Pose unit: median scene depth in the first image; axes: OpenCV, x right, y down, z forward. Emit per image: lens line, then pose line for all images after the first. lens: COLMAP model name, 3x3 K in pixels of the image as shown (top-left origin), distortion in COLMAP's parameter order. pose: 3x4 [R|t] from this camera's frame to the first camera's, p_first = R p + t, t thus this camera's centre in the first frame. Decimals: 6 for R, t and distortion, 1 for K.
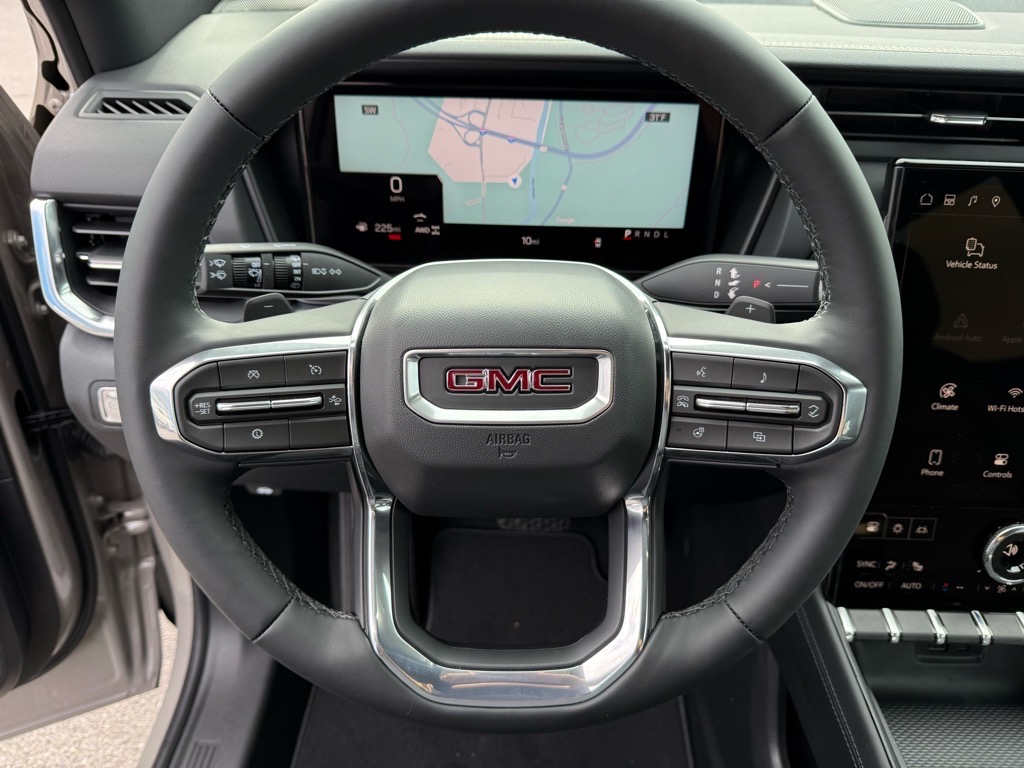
lens RADIAL K [[721.8, 0, 513.9], [0, 721.8, 384.5], [0, 0, 1]] dist [0.061161, -0.100750]
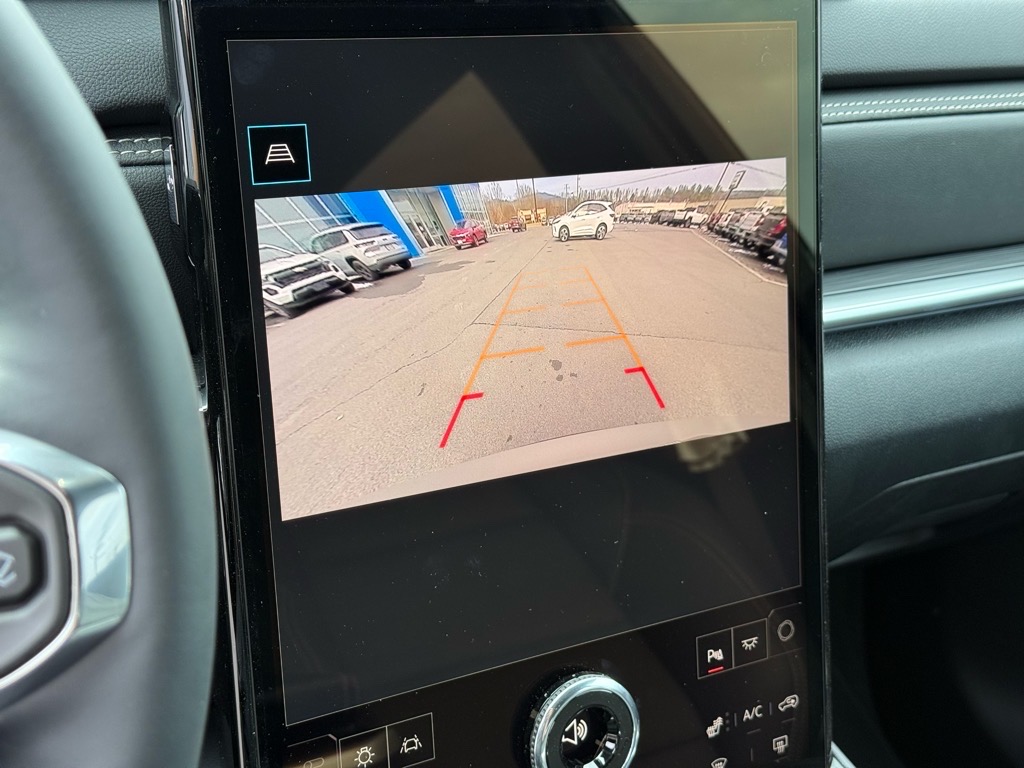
lens RADIAL K [[1437.2, 0, 501.9], [0, 1437.2, 381.3], [0, 0, 1]] dist [0.125411, -0.023737]
pose [[0.843107, -0.164714, 0.511898, 0.174415], [0.213784, 0.976141, -0.038013, 0.016836], [-0.493424, 0.141484, 0.858205, 0.128800]]
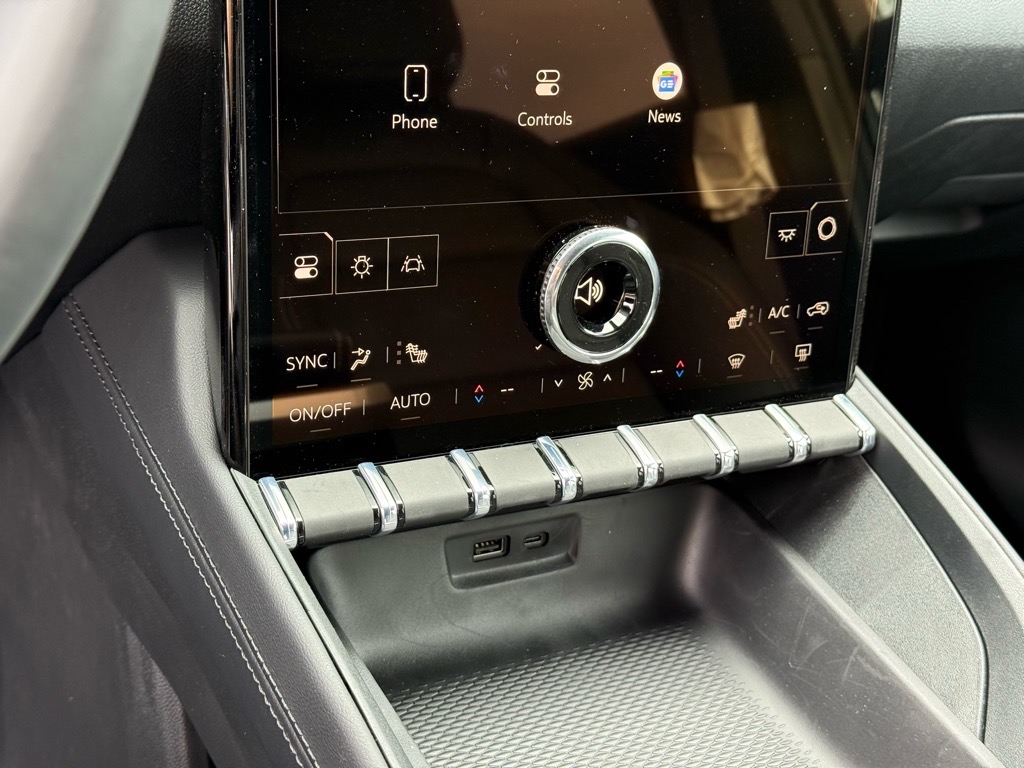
lens RADIAL K [[1445.3, 0, 510.1], [0, 1445.3, 395.9], [0, 0, 1]] dist [0.133516, -0.089665]
pose [[0.856712, -0.143848, 0.495330, 0.179992], [0.115448, 0.989437, 0.087666, 0.222756], [-0.502709, -0.017920, 0.864270, 0.233132]]
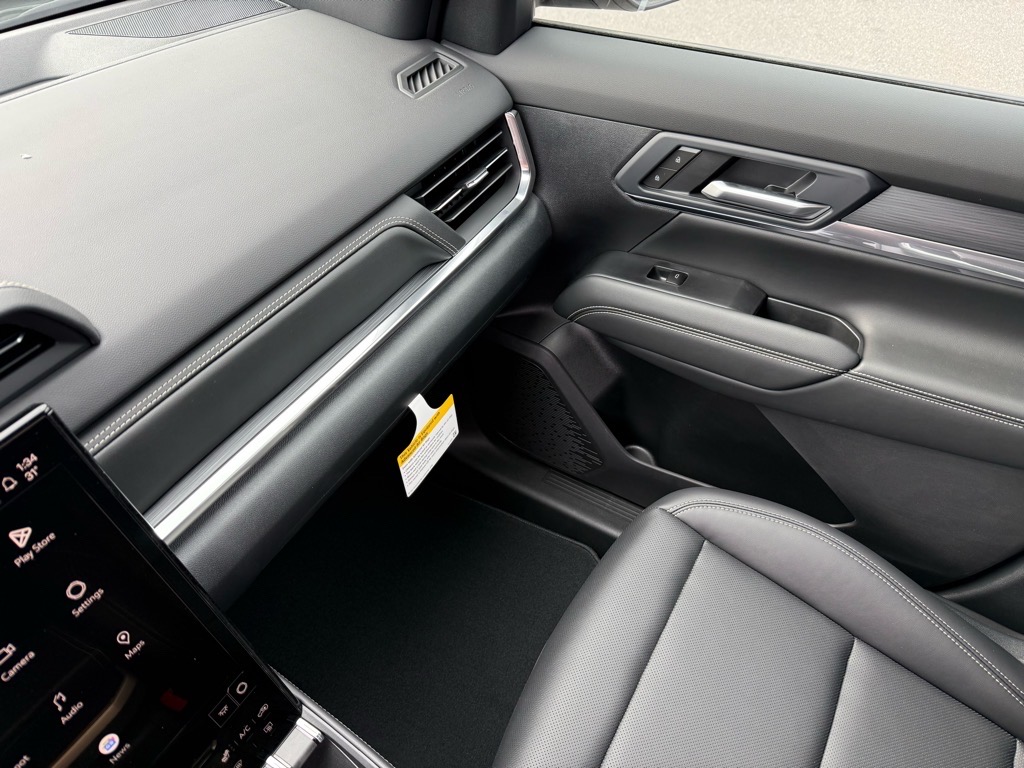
lens RADIAL K [[721.8, 0, 513.9], [0, 721.8, 384.5], [0, 0, 1]] dist [0.061161, -0.100750]
pose [[0.486483, -0.632256, 0.602981, 0.776680], [0.520814, 0.763987, 0.380889, -0.327124], [-0.701489, 0.128745, 0.700955, -0.039507]]
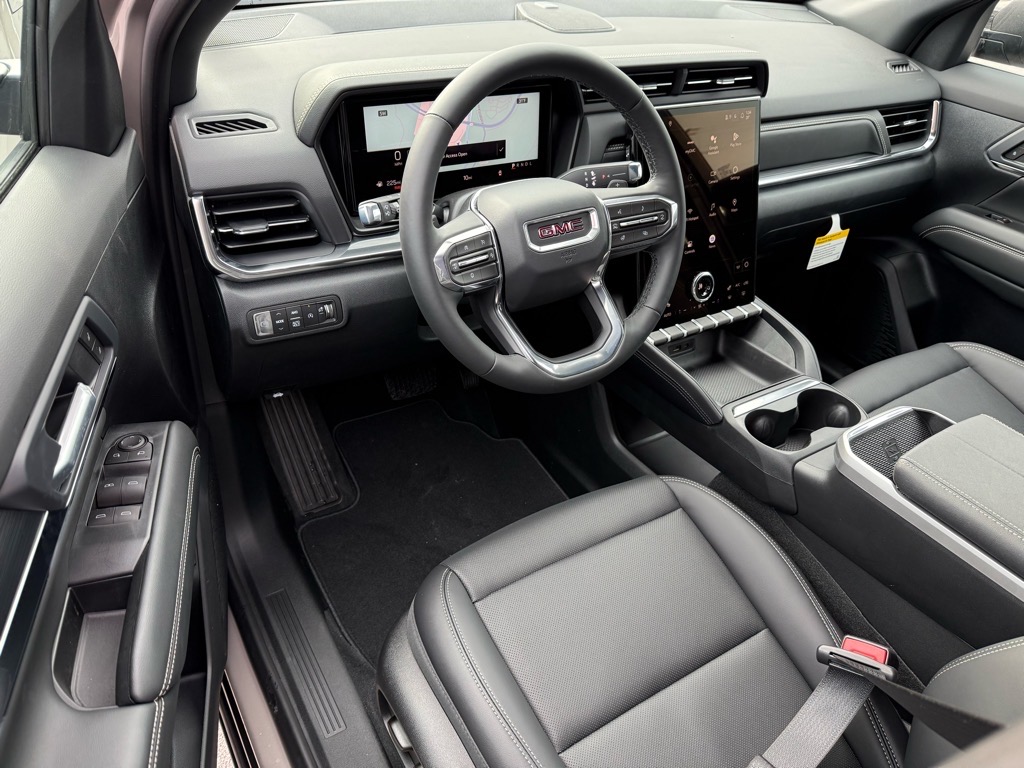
lens RADIAL K [[694.4, 0, 512.0], [0, 694.4, 384.0], [0, 0, 1]] dist [0.051894, -0.072693]
pose [[0.837310, -0.289091, 0.464045, -0.899205], [0.254630, 0.957295, 0.136929, 0.085532], [-0.483813, 0.003507, 0.875164, -0.591115]]
